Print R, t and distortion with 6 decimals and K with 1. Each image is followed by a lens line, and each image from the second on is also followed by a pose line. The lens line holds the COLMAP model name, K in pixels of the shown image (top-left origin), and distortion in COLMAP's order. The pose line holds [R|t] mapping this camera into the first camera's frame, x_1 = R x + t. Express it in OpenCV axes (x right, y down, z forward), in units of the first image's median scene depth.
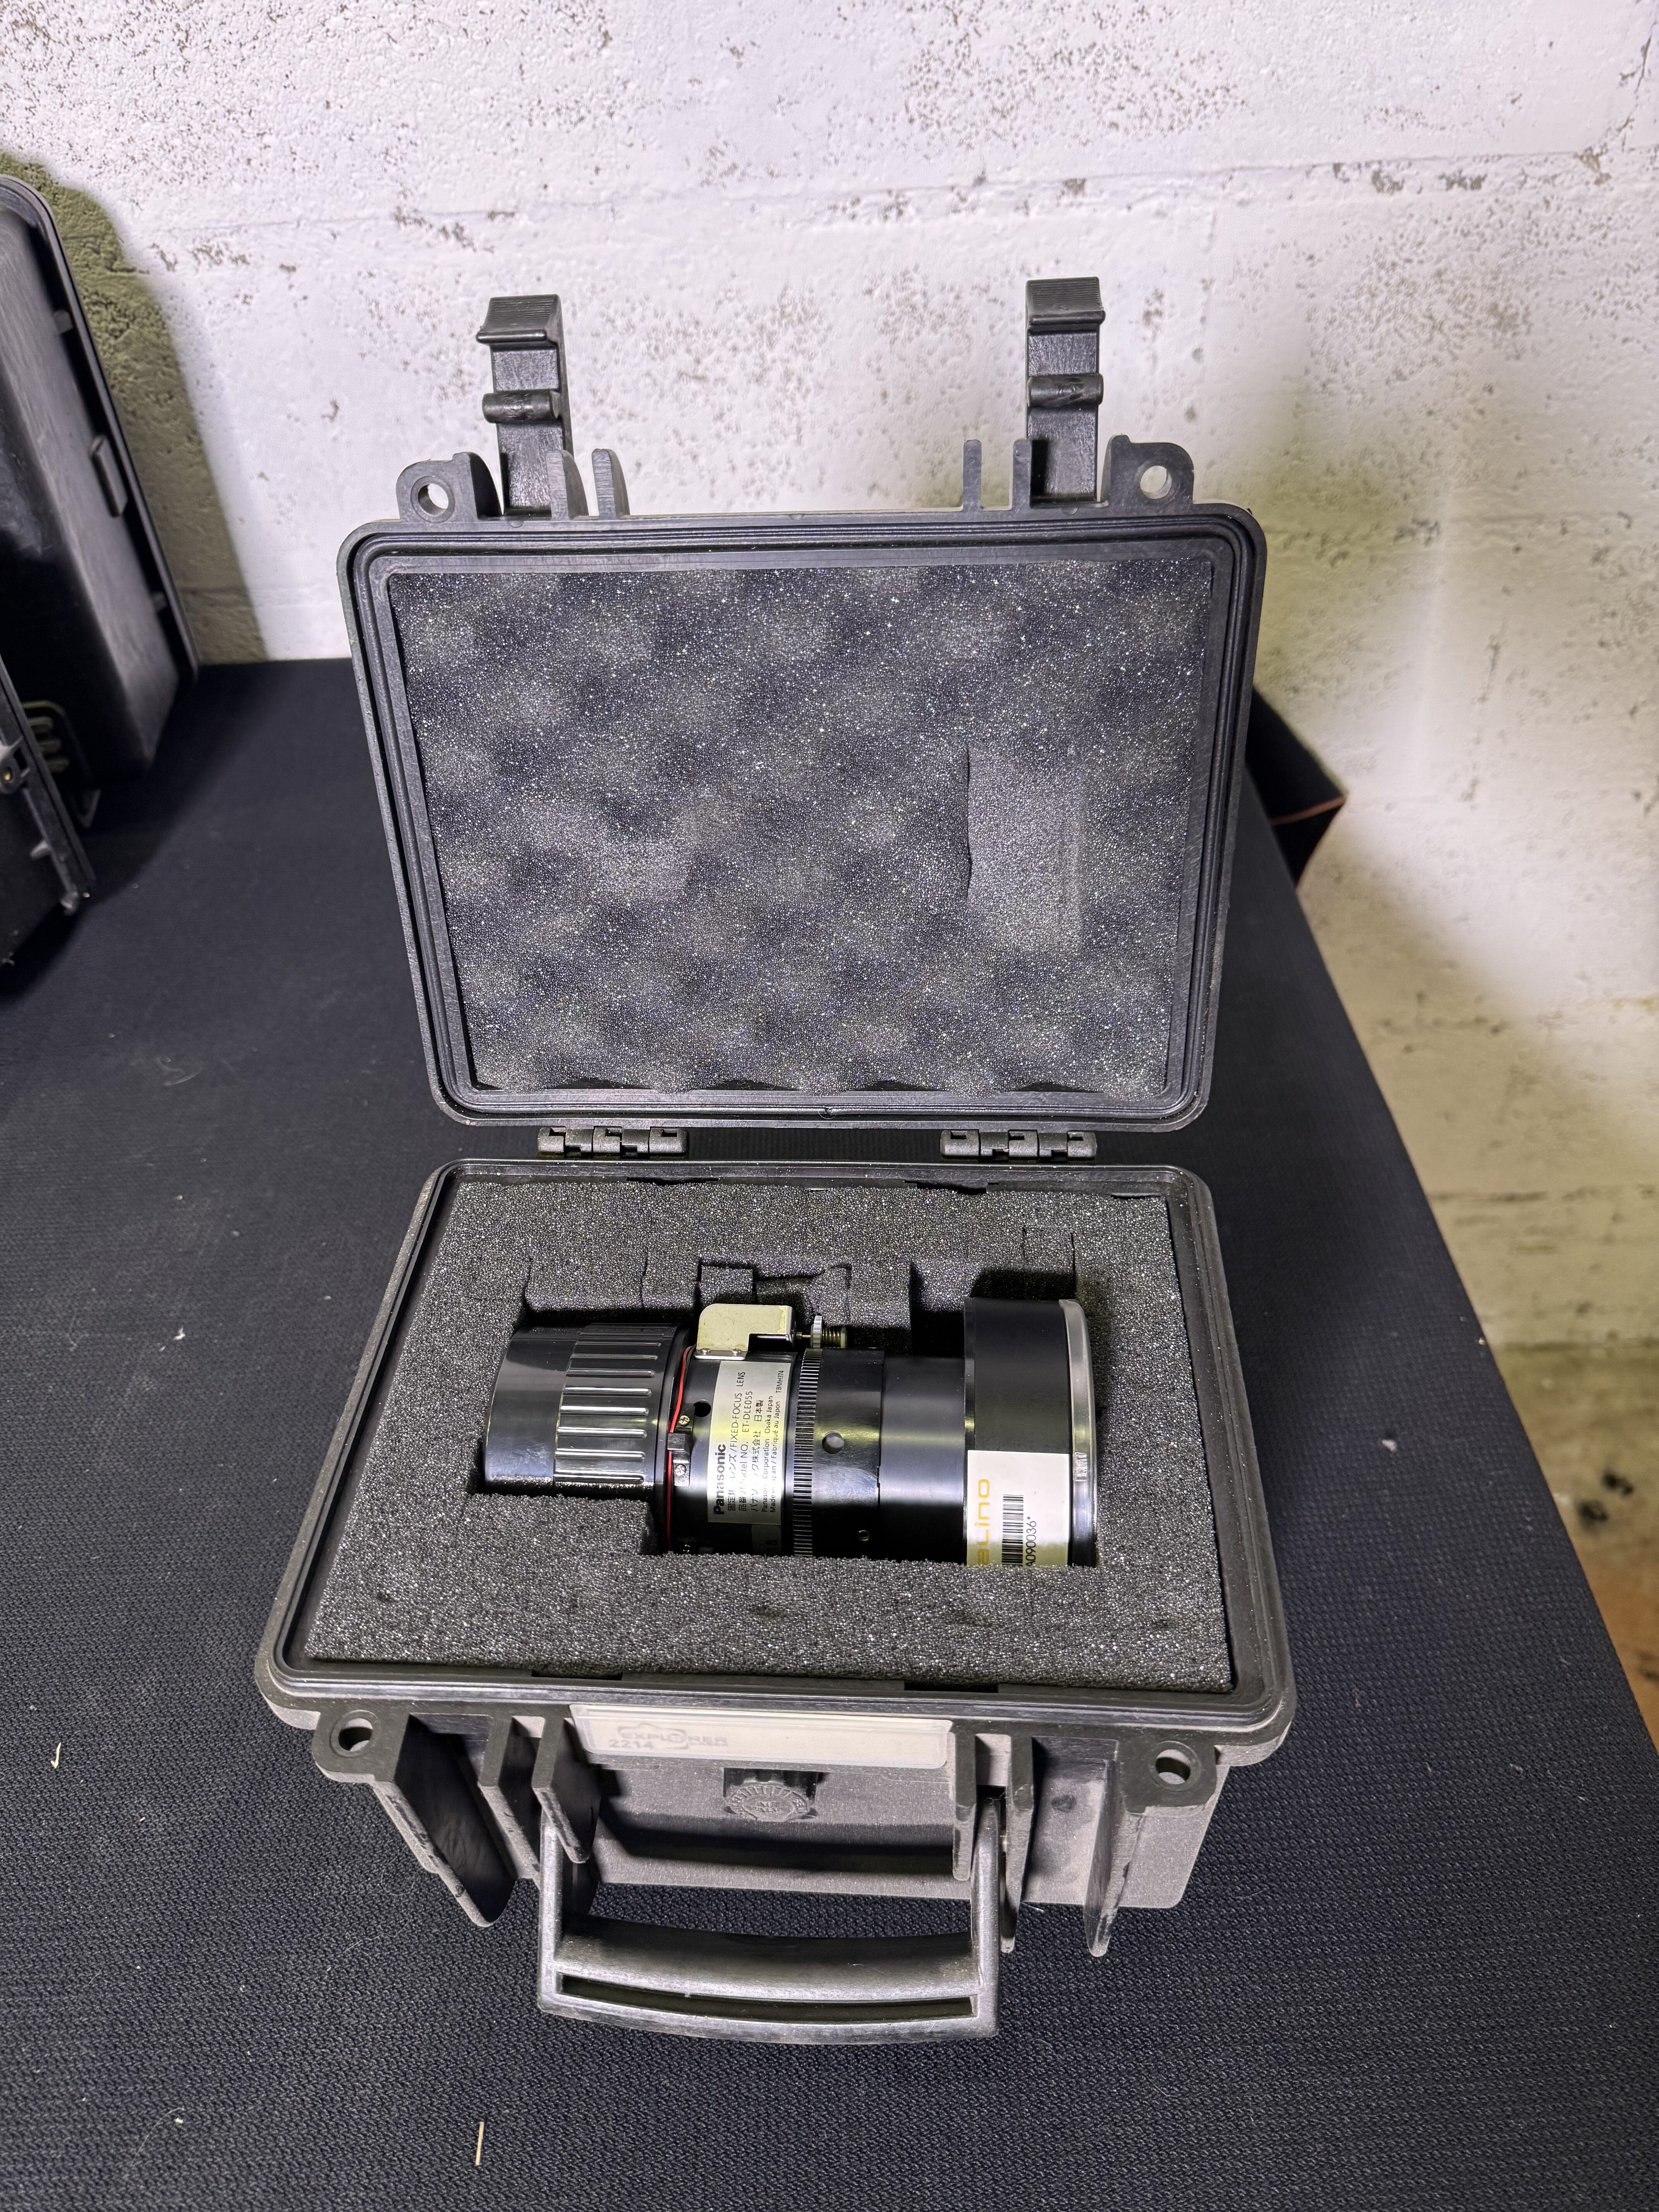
lens RADIAL K [[1624.5, 0, 829.5], [0, 1624.5, 1106.0], [0, 0, 1]] dist [0.107739, -0.272230]
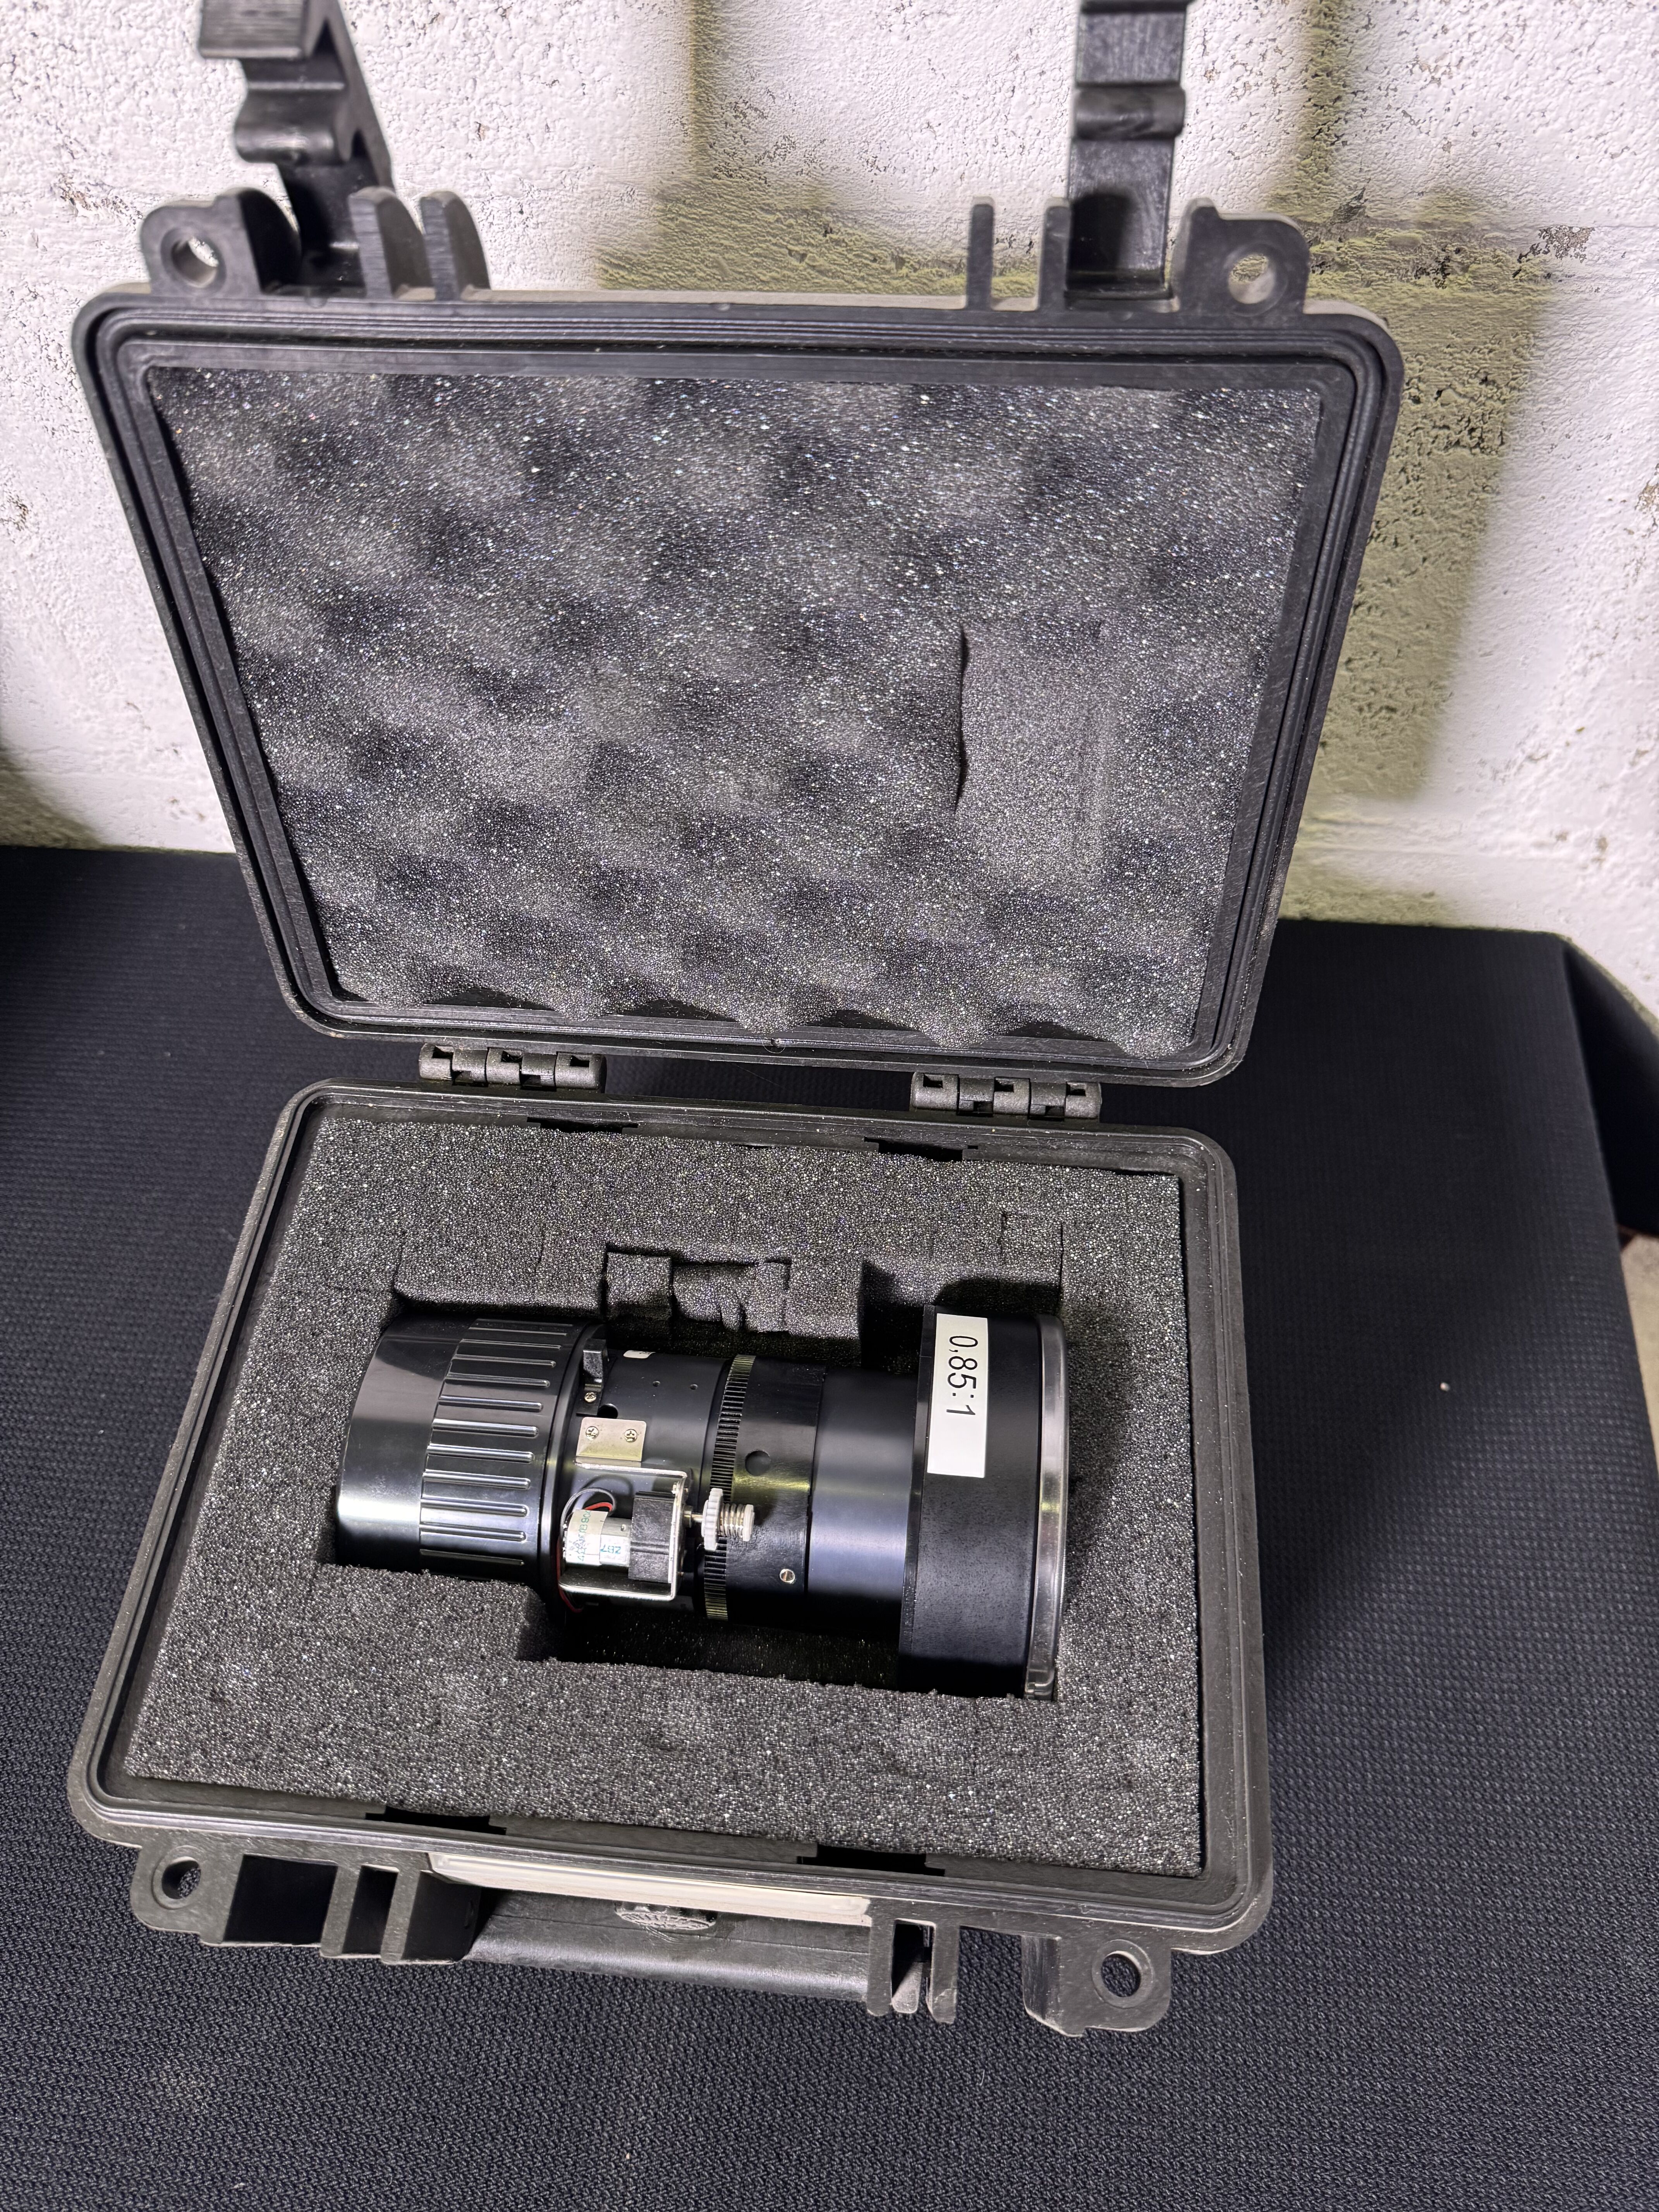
lens RADIAL K [[1624.5, 0, 829.5], [0, 1624.5, 1106.0], [0, 0, 1]] dist [0.107739, -0.272230]
pose [[0.999392, 0.033764, -0.008738, 0.037840], [-0.030069, 0.961091, 0.274590, -0.206454], [0.017669, -0.274160, 0.961522, 0.230455]]
